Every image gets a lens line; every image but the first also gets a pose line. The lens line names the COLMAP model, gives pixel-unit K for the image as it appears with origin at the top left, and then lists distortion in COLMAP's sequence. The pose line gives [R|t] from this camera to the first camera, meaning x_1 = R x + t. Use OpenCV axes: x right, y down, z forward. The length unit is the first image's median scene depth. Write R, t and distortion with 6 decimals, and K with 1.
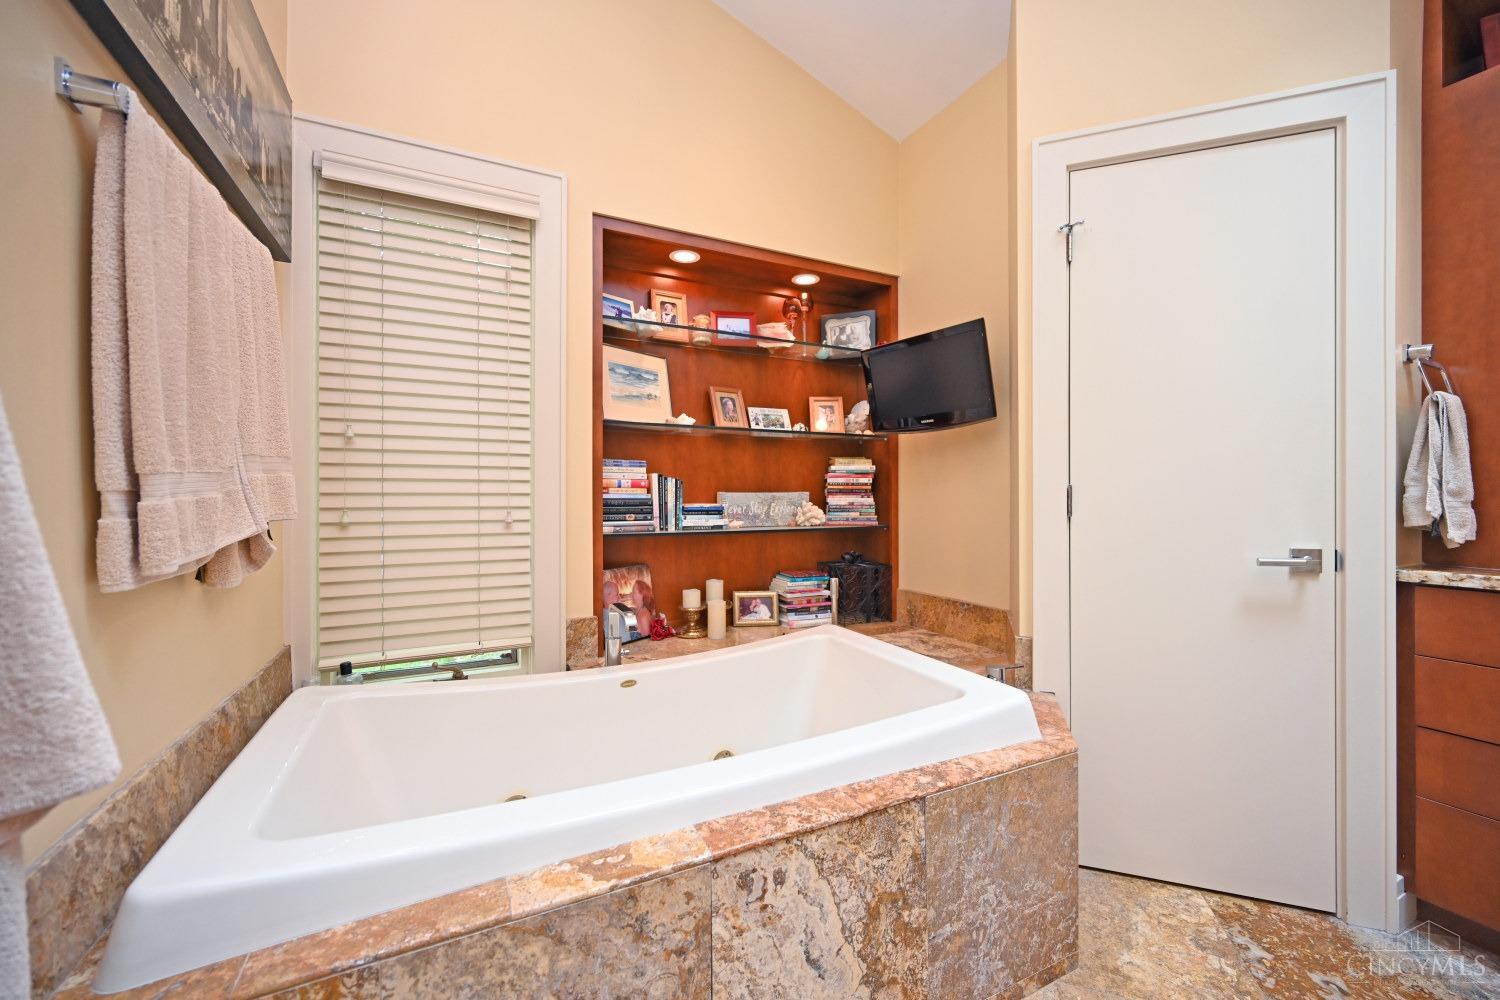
lens RADIAL K [[598.3, 0, 745.3], [0, 598.3, 503.1], [0, 0, 1]] dist [-0.000098, -0.000013]
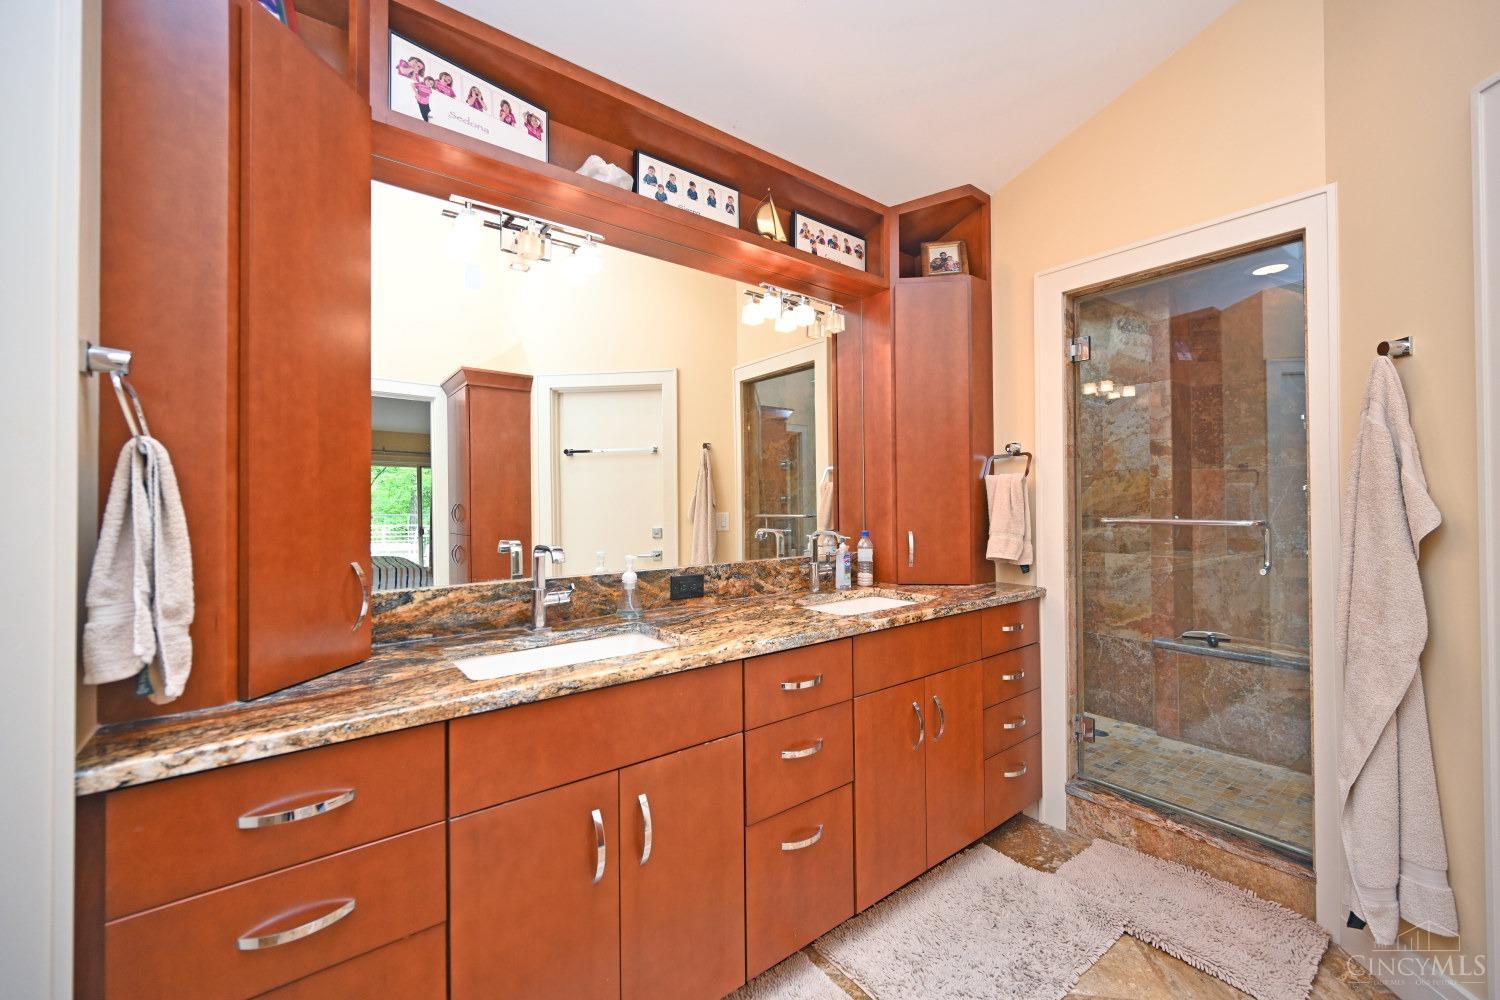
lens RADIAL K [[598.3, 0, 744.3], [0, 598.3, 495.4], [0, 0, 1]] dist [-0.000098, -0.000013]
pose [[-0.204612, 0.005599, 0.978827, 0.474665], [-0.006381, 0.999955, -0.007053, -0.130928], [-0.978822, -0.007689, -0.204567, 0.553697]]
